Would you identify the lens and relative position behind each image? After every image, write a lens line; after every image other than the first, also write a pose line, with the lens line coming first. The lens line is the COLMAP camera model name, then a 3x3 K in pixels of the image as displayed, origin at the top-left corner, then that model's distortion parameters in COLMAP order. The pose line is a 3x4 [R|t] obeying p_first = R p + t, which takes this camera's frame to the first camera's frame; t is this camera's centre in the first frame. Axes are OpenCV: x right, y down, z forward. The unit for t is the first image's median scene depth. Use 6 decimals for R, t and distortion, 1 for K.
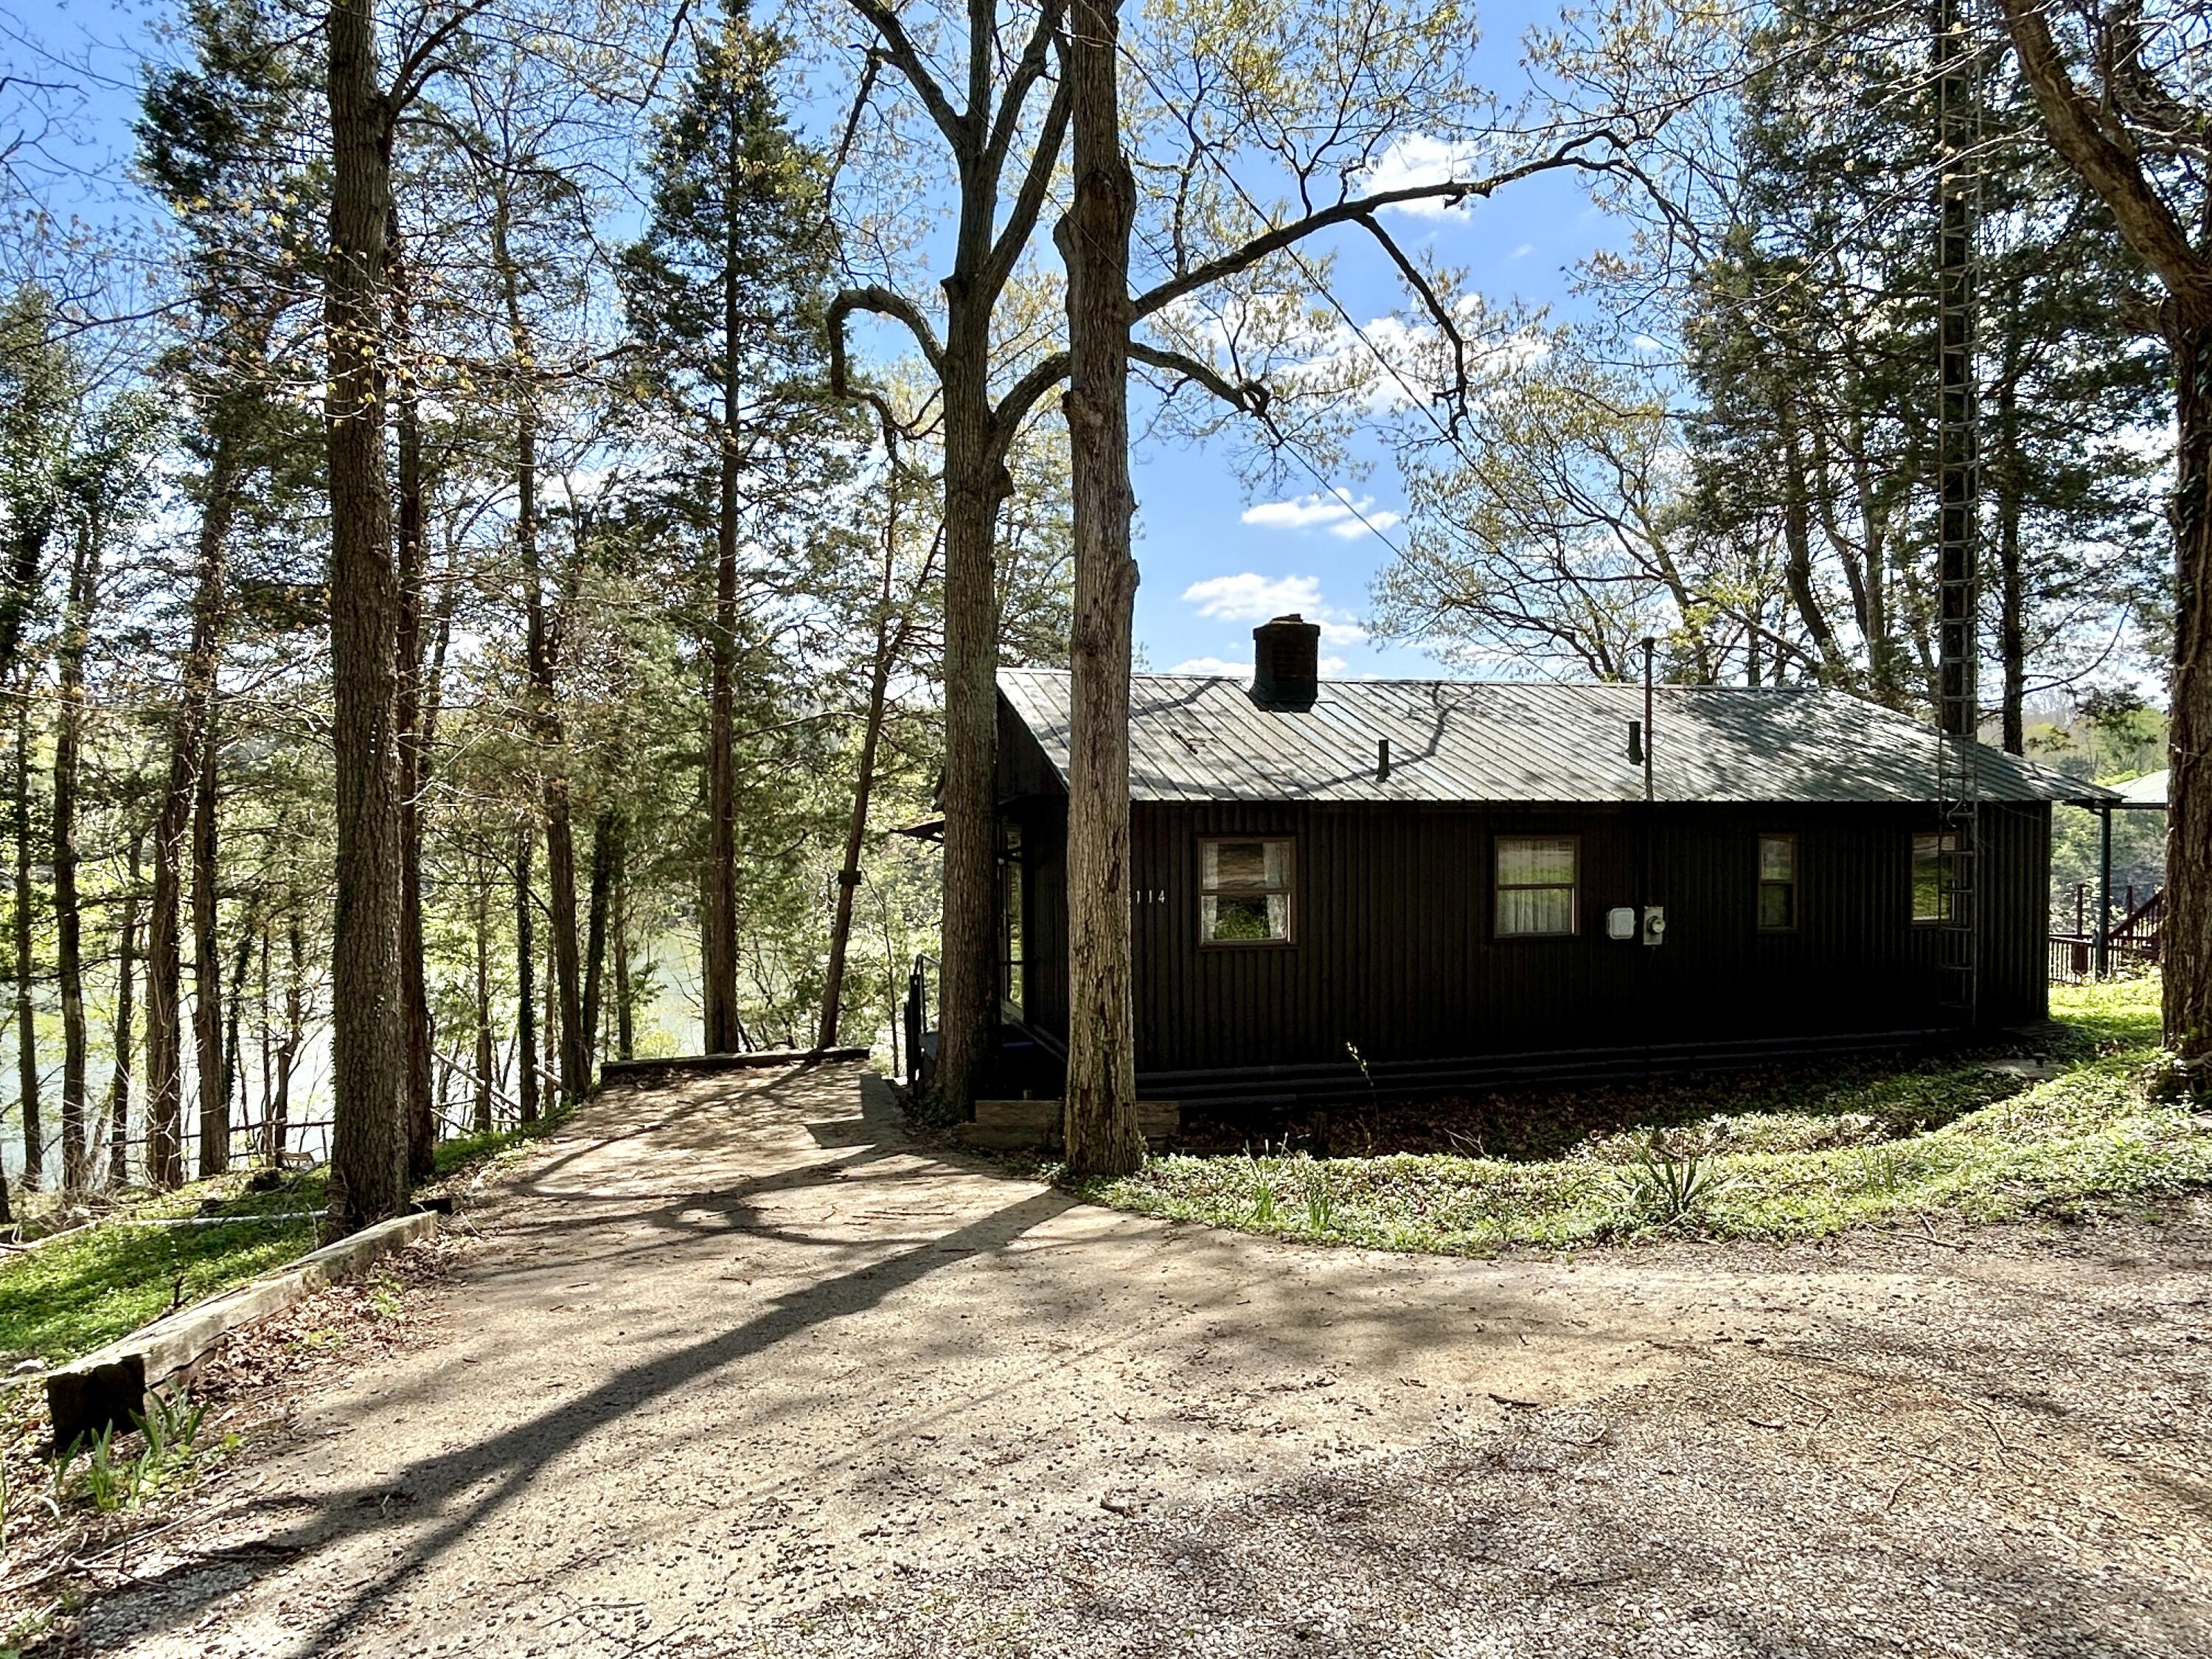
lens RADIAL K [[1340.8, 0, 1109.2], [0, 1340.8, 816.2], [0, 0, 1]] dist [0.009950, 0.000701]
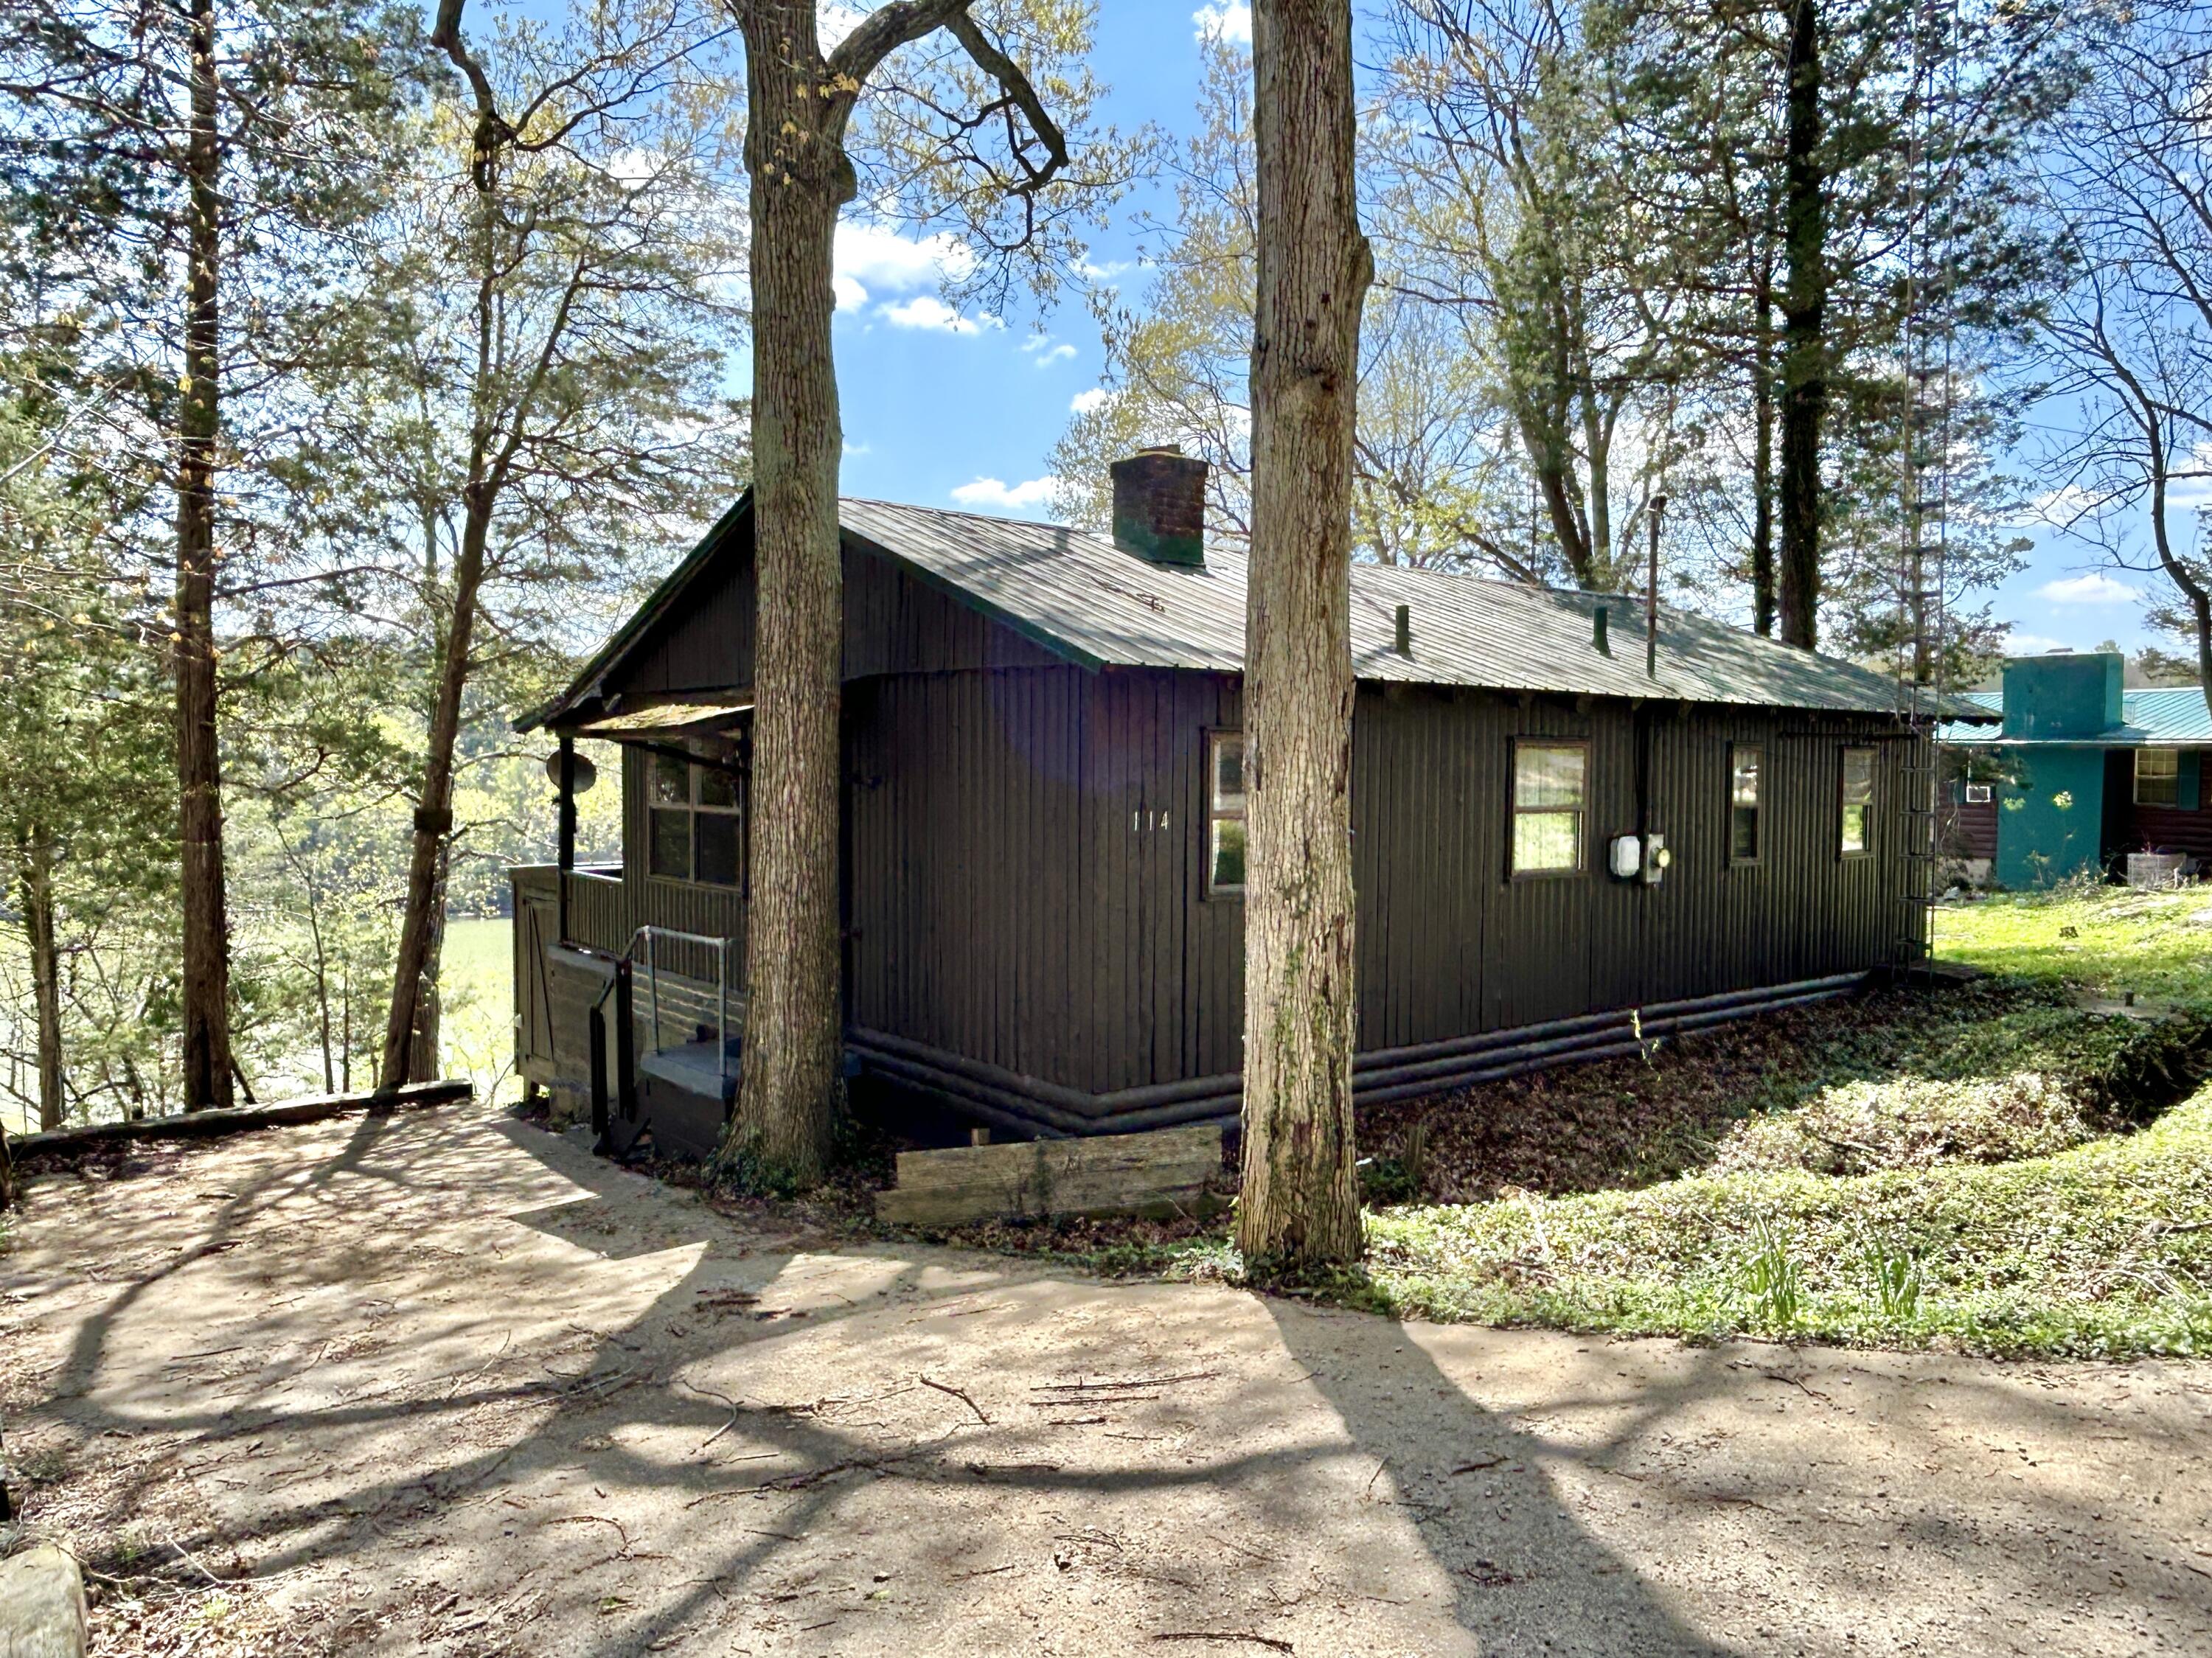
lens RADIAL K [[1507.6, 0, 1106.0], [0, 1507.6, 841.0], [0, 0, 1]] dist [-0.006216, 0.000472]
pose [[0.919684, -0.013301, 0.392434, -0.339913], [-0.003071, 0.999152, 0.041062, 0.046170], [-0.392648, -0.038969, 0.918863, 0.392222]]
